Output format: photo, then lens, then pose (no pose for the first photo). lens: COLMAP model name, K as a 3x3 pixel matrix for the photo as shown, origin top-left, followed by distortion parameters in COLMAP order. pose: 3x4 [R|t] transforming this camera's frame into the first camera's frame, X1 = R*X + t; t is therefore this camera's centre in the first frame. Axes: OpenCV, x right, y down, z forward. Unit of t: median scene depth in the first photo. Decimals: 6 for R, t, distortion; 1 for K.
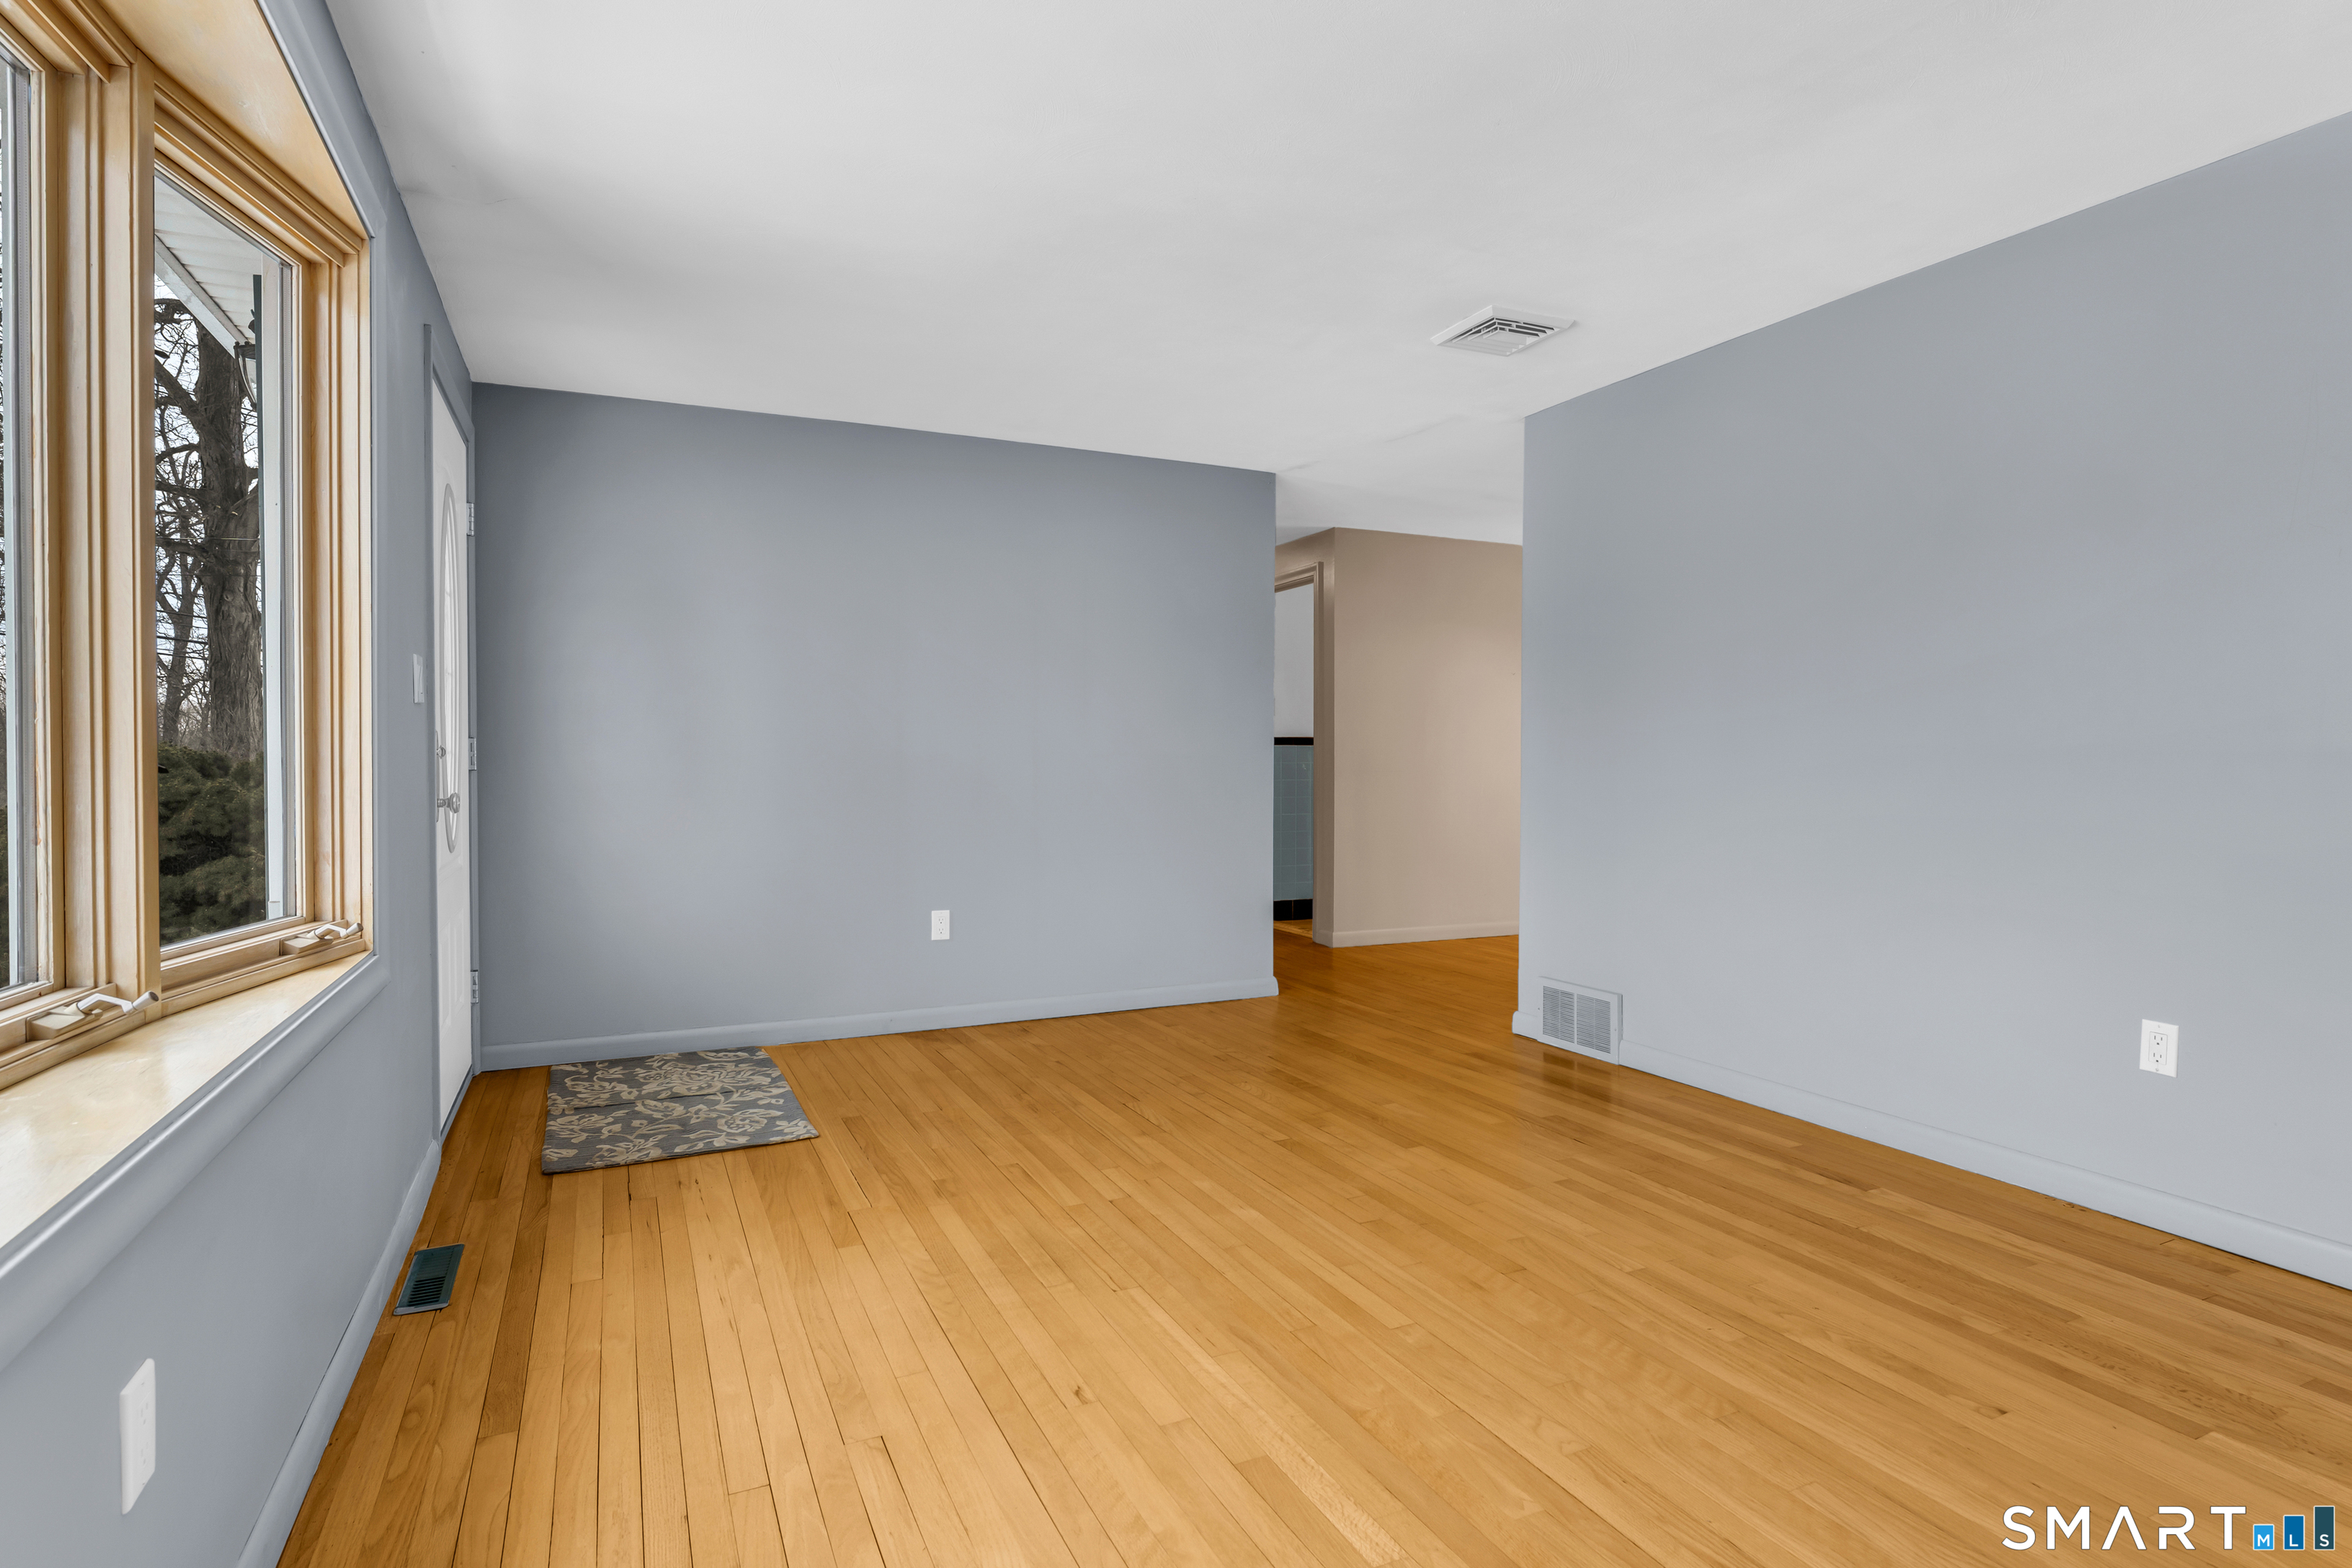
lens RADIAL K [[1212.3, 0, 1176.0], [0, 1212.3, 784.0], [0, 0, 1]] dist [0.000083, -0.001544]
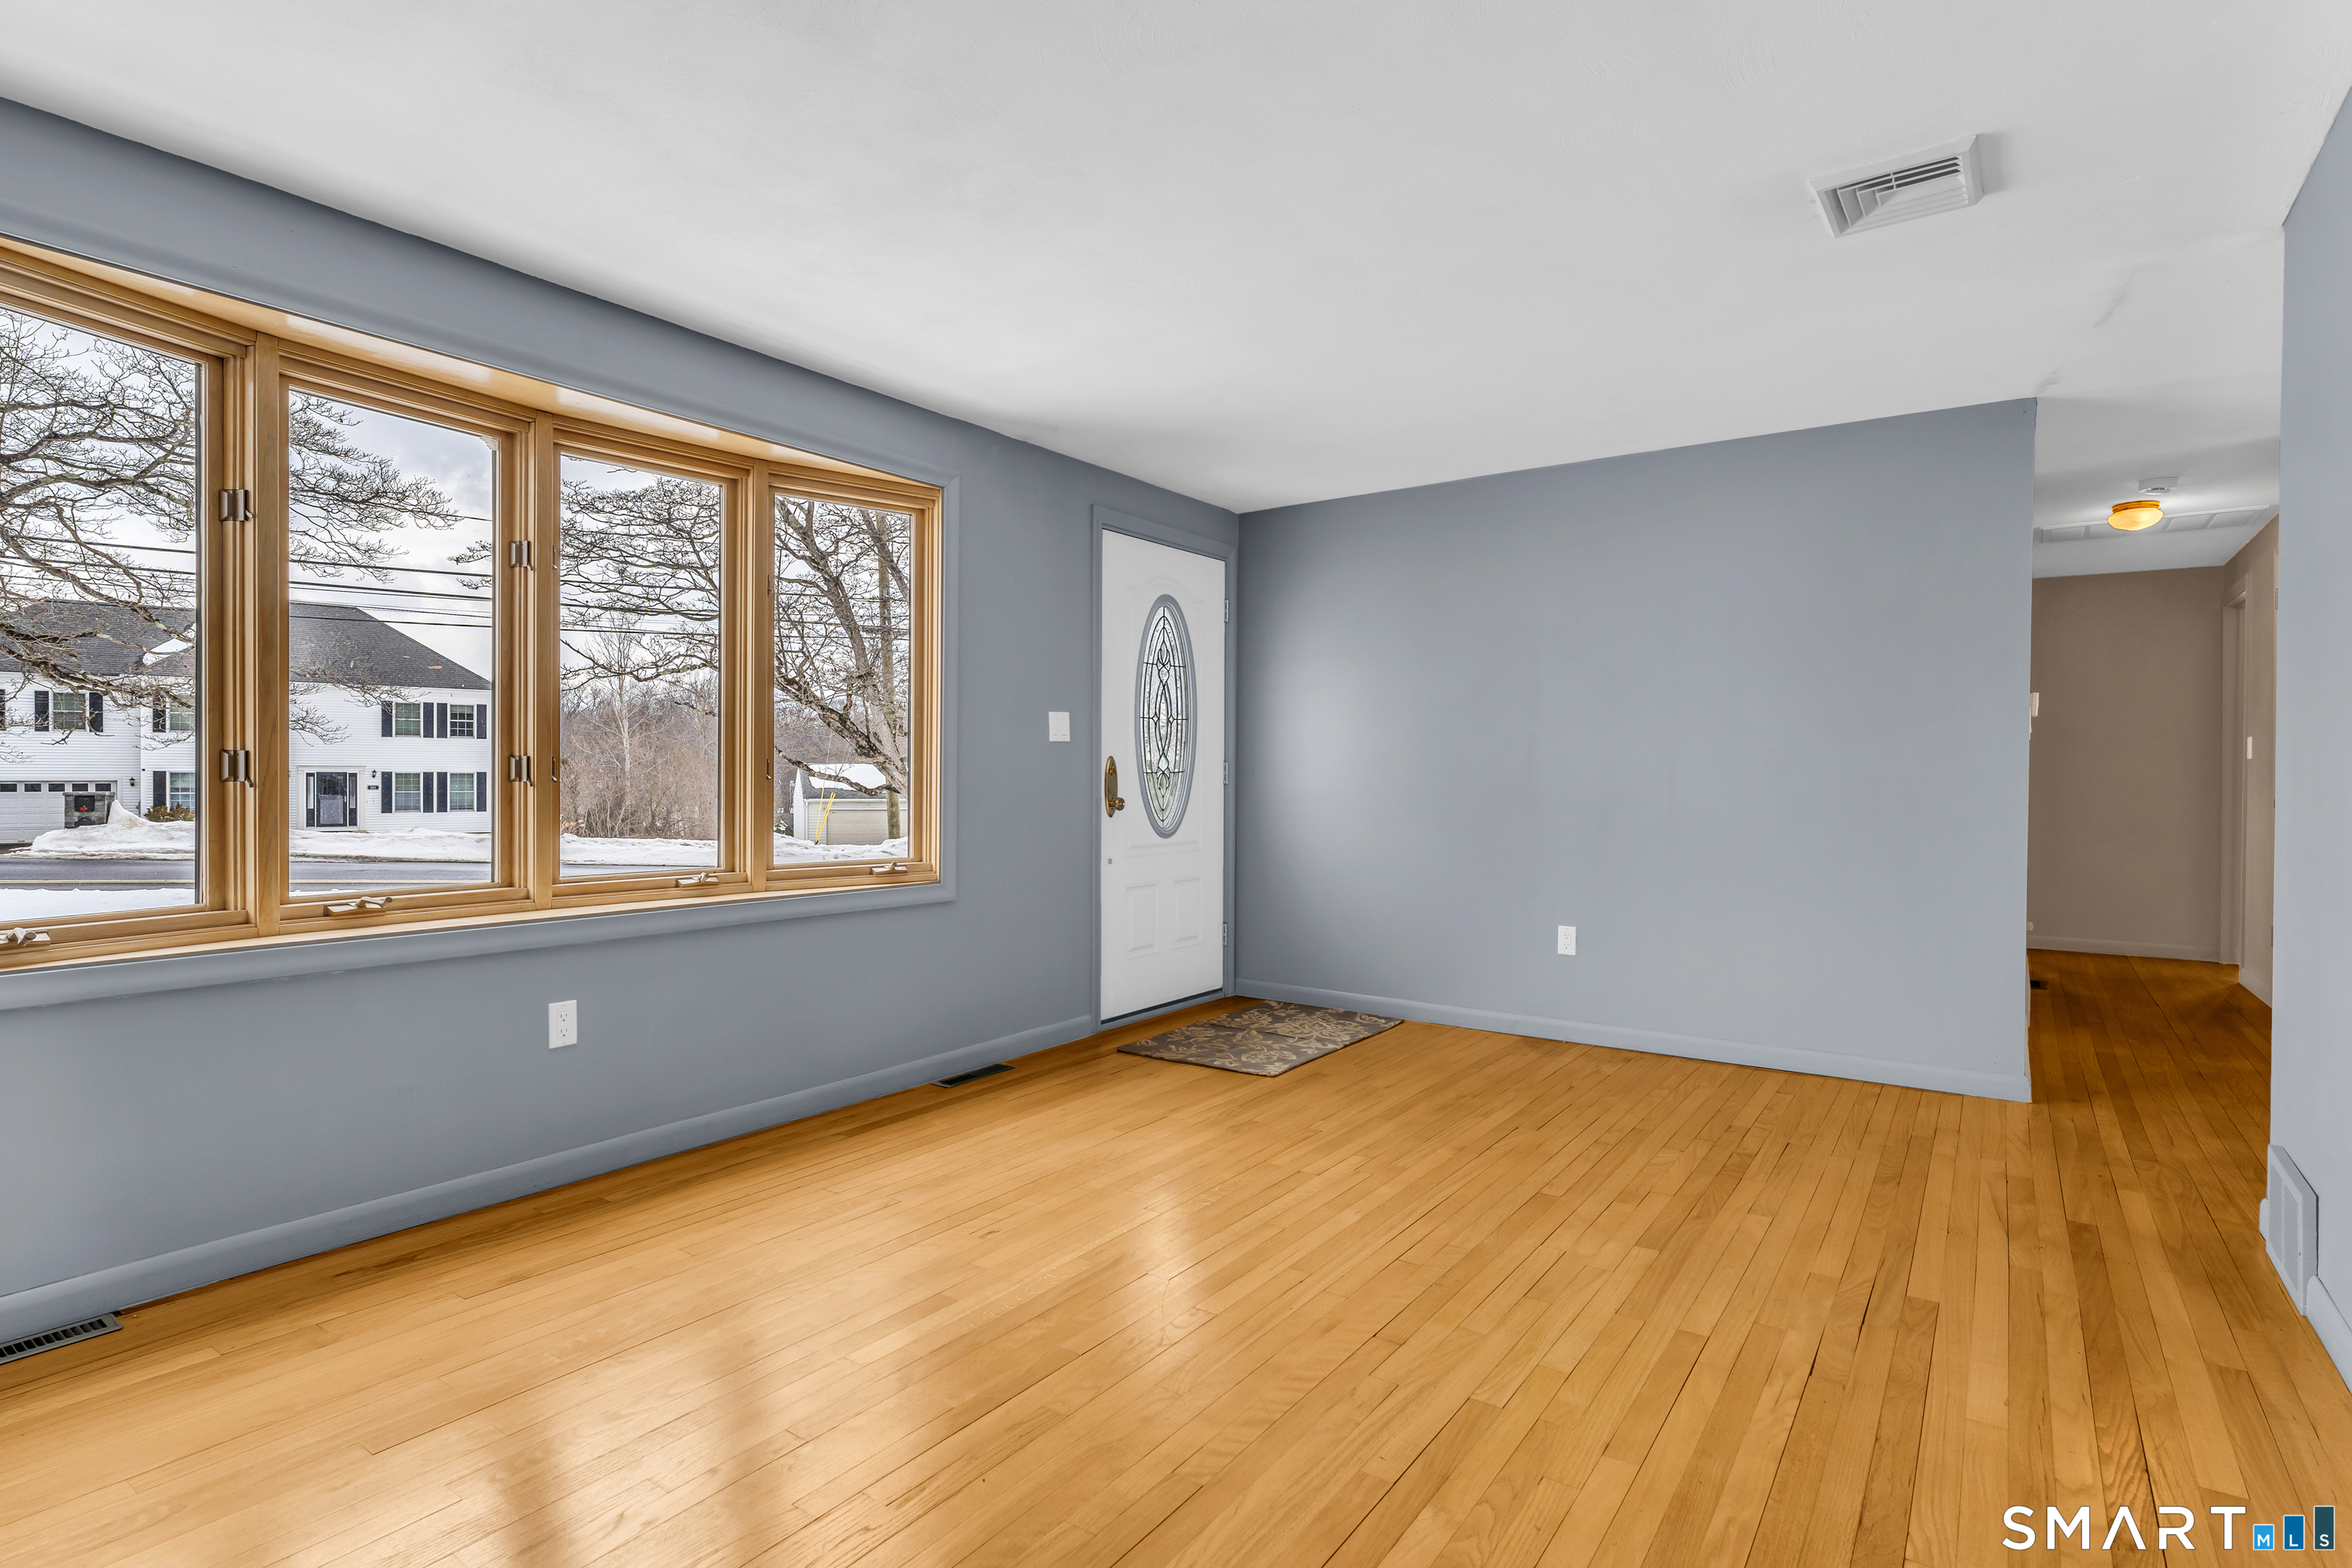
lens RADIAL K [[1160.6, 0, 1176.0], [0, 1160.6, 784.0], [0, 0, 1]] dist [-0.001113, -0.000116]
pose [[0.497911, 0.010577, -0.867164, 0.730723], [-0.027593, 0.999613, -0.003651, -0.005378], [0.866789, 0.025745, 0.498010, 0.324076]]
